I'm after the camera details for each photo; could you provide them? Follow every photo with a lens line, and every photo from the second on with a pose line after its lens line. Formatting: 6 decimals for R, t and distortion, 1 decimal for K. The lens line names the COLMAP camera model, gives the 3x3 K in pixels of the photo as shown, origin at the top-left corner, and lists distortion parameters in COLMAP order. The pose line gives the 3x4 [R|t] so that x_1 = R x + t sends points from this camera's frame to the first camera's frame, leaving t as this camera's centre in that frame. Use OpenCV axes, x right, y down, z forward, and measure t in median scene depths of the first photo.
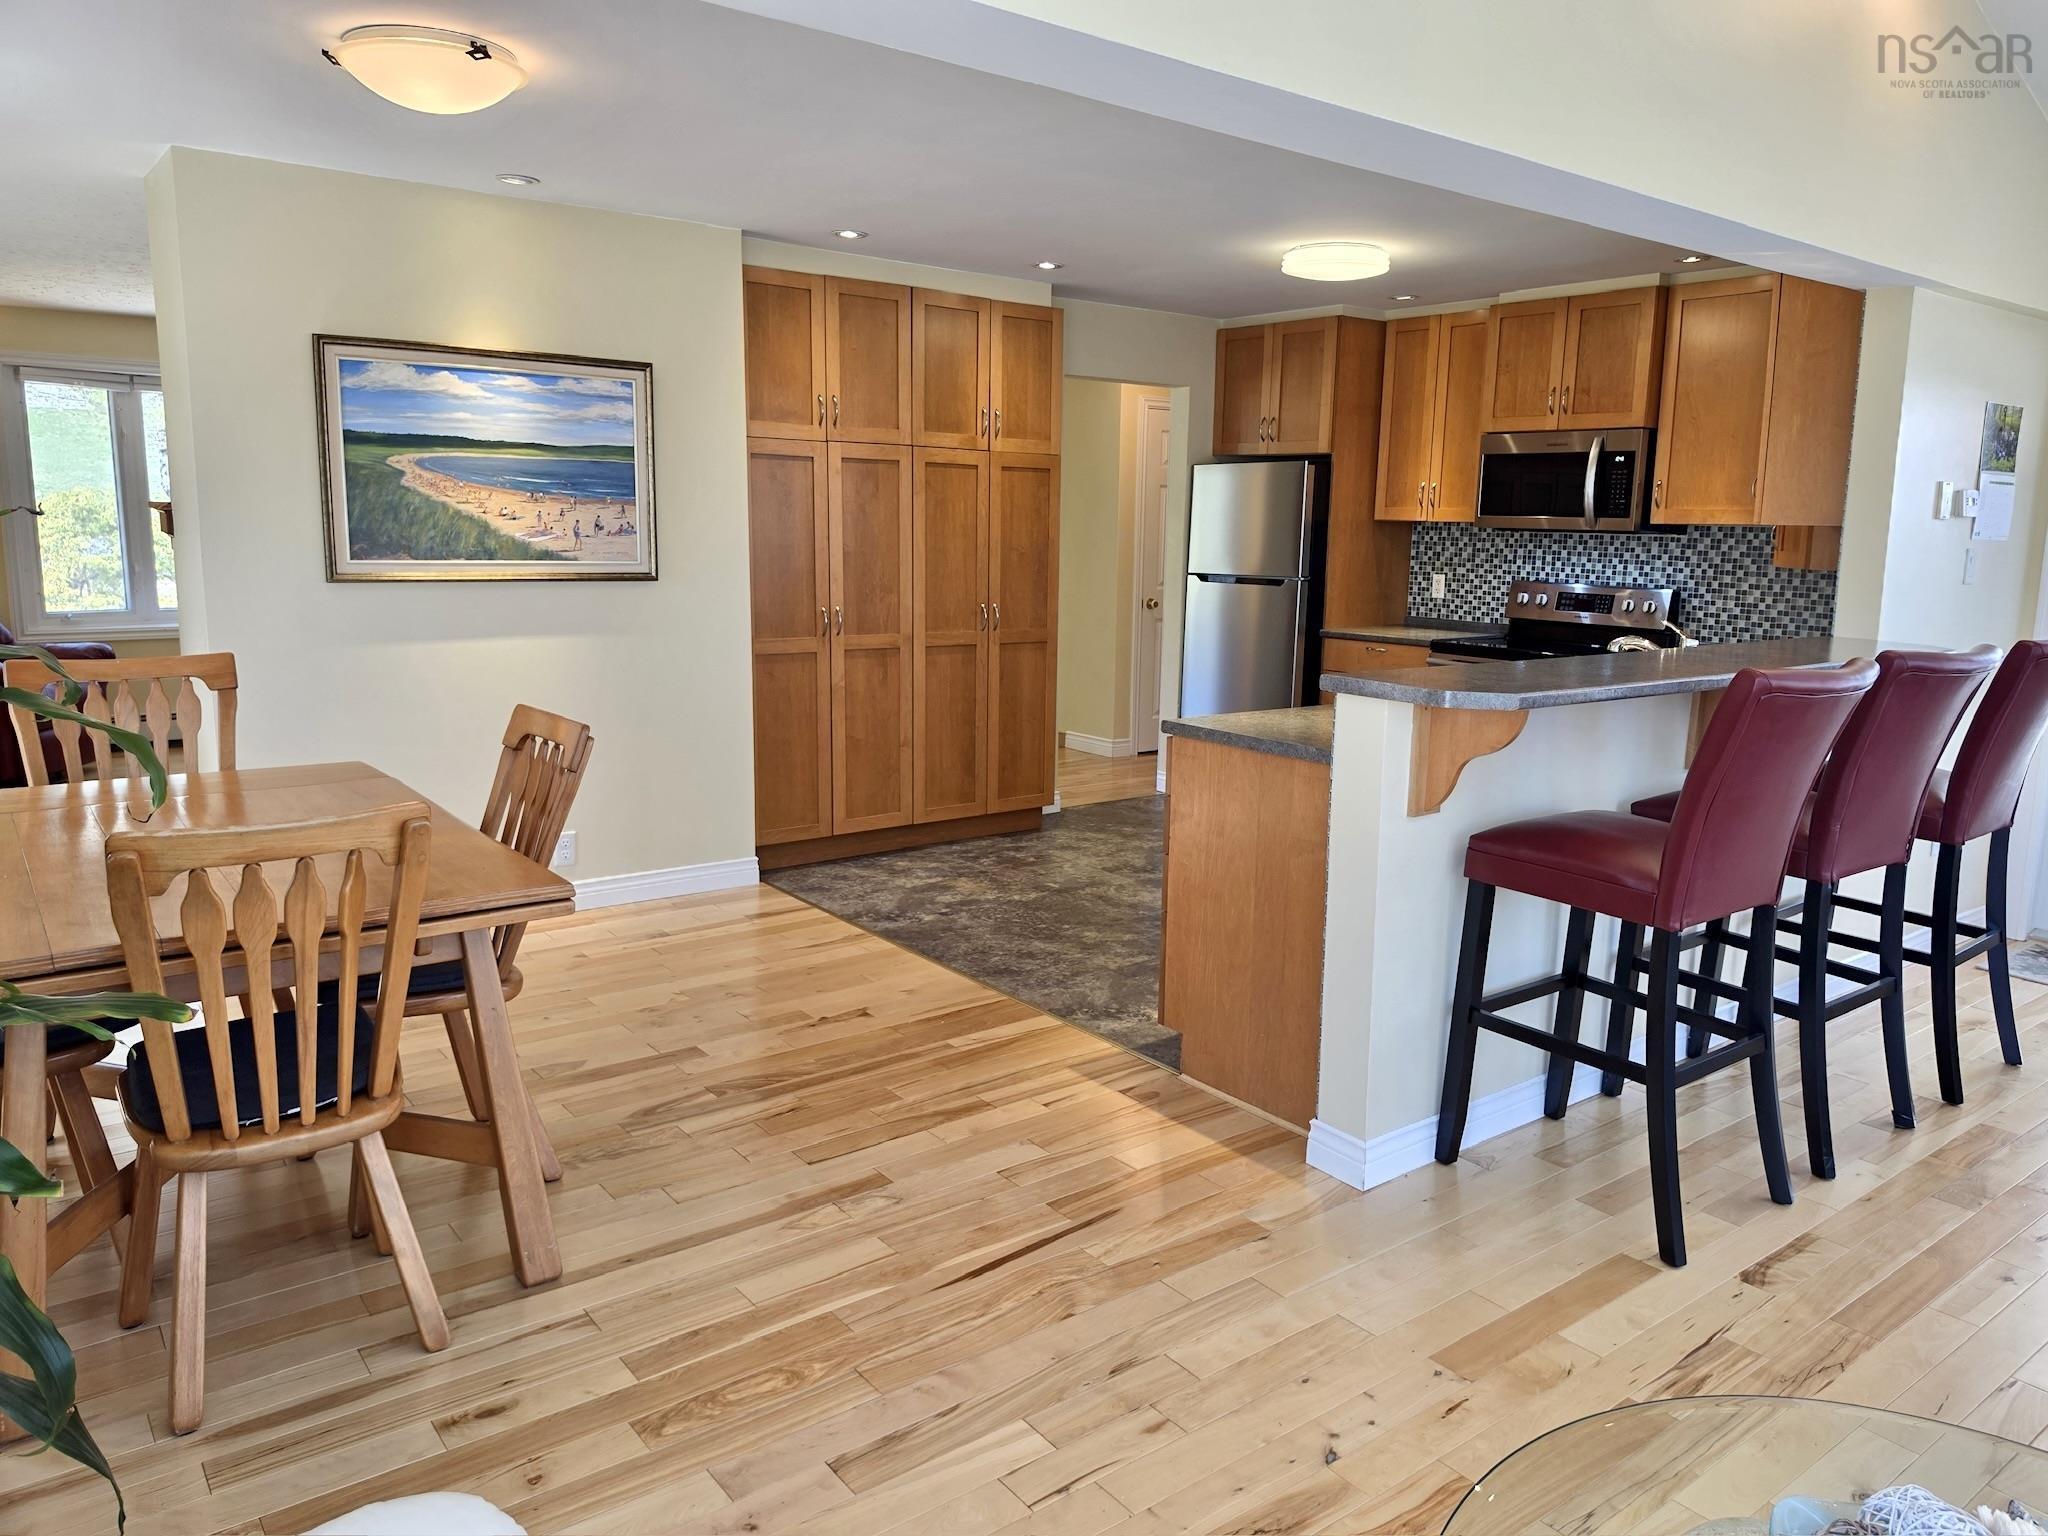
lens RADIAL K [[1412.5, 0, 1024.0], [0, 1412.5, 768.0], [0, 0, 1]] dist [0.151755, -0.284091]
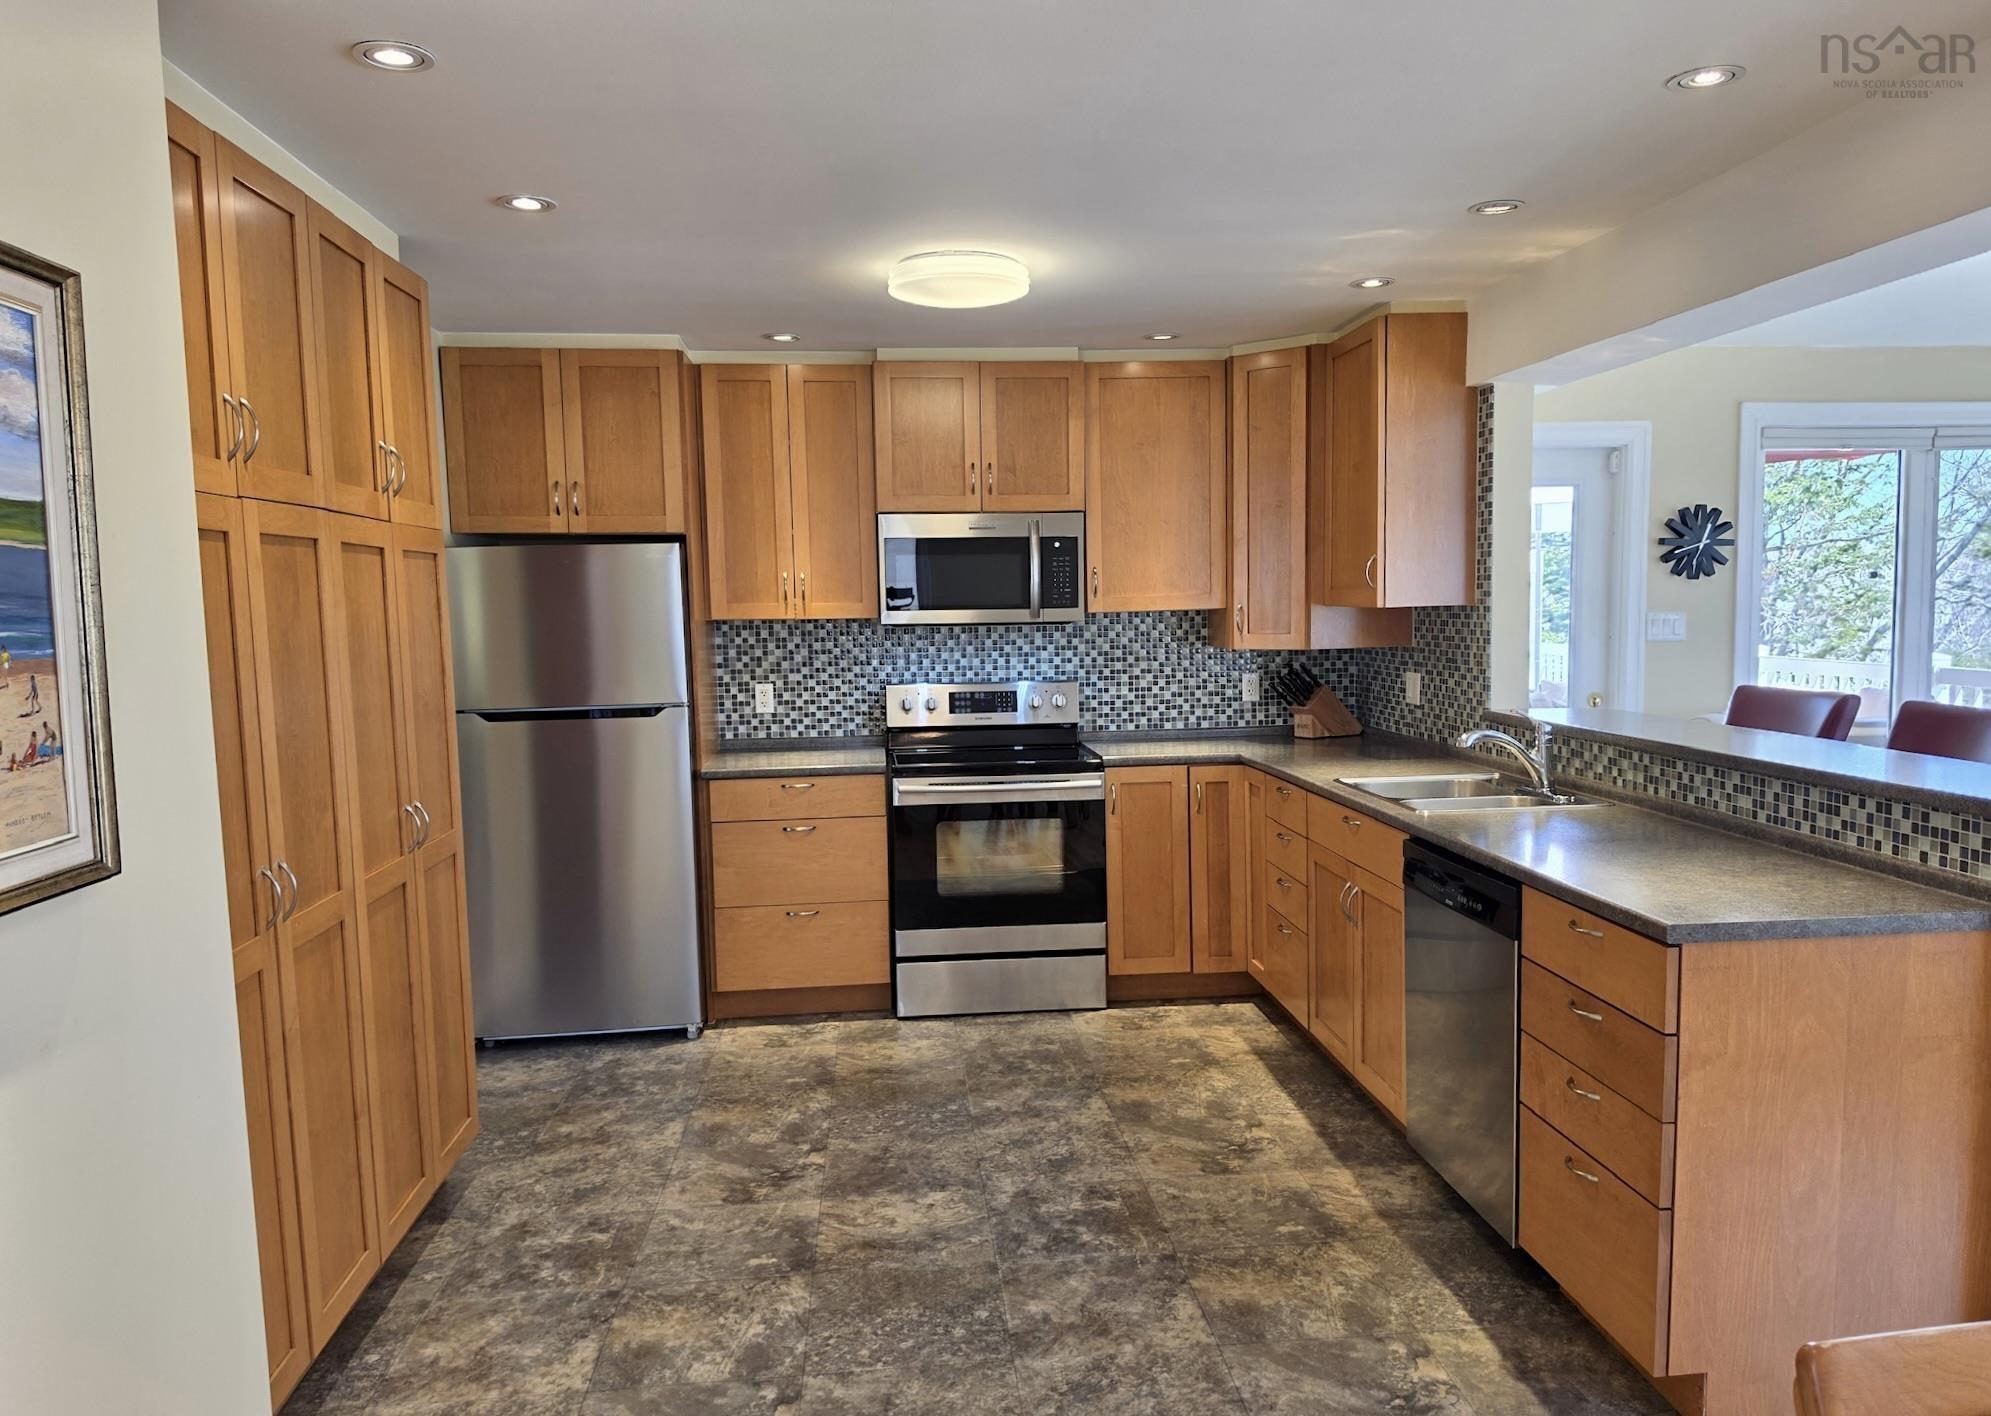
lens RADIAL K [[1421.3, 0, 1039.0], [0, 1421.3, 749.4], [0, 0, 1]] dist [0.075207, -0.129874]
pose [[0.519080, -0.121001, 0.846117, -0.369288], [0.179583, 0.983272, 0.030444, -0.113535], [-0.835647, 0.136145, 0.532126, 0.532398]]
